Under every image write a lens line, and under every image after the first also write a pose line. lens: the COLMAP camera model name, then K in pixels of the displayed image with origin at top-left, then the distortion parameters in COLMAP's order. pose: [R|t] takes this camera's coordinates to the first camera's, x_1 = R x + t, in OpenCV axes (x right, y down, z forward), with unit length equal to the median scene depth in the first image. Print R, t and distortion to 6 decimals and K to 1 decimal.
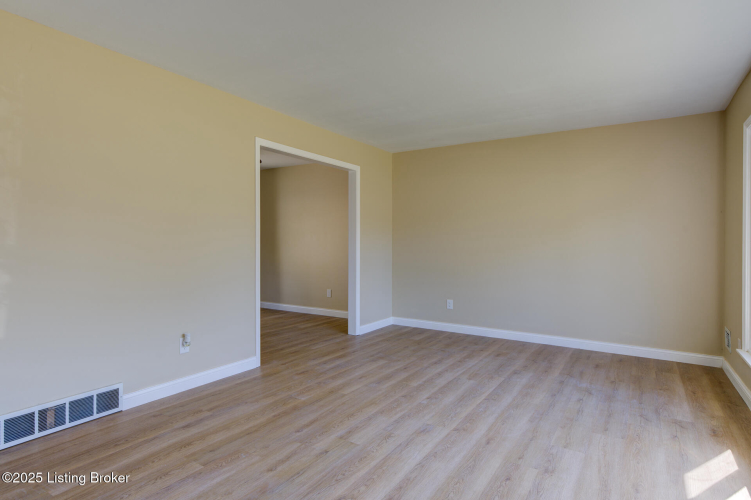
lens RADIAL K [[433.1, 0, 376.4], [0, 433.1, 249.6], [0, 0, 1]] dist [0.005350, 0.000461]
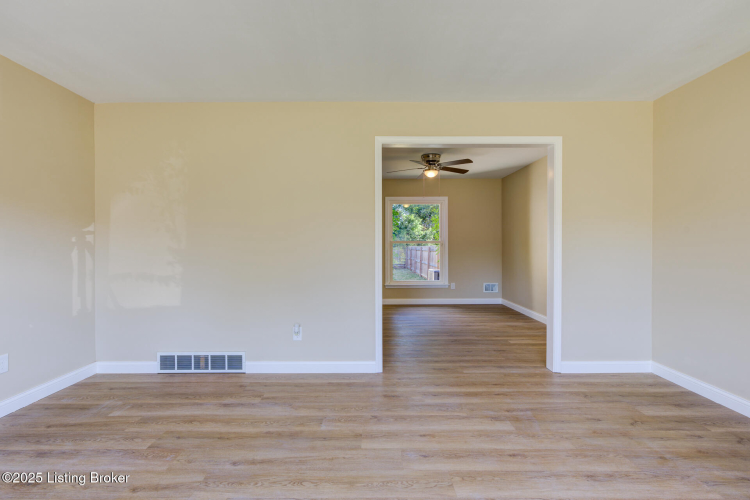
lens RADIAL K [[331.6, 0, 375.2], [0, 331.6, 247.4], [0, 0, 1]] dist [-0.002827, 0.000473]
pose [[0.521061, -0.001534, -0.853518, 0.446493], [-0.008452, 0.999940, -0.006957, -0.005086], [0.853477, 0.010838, 0.521017, 0.760087]]
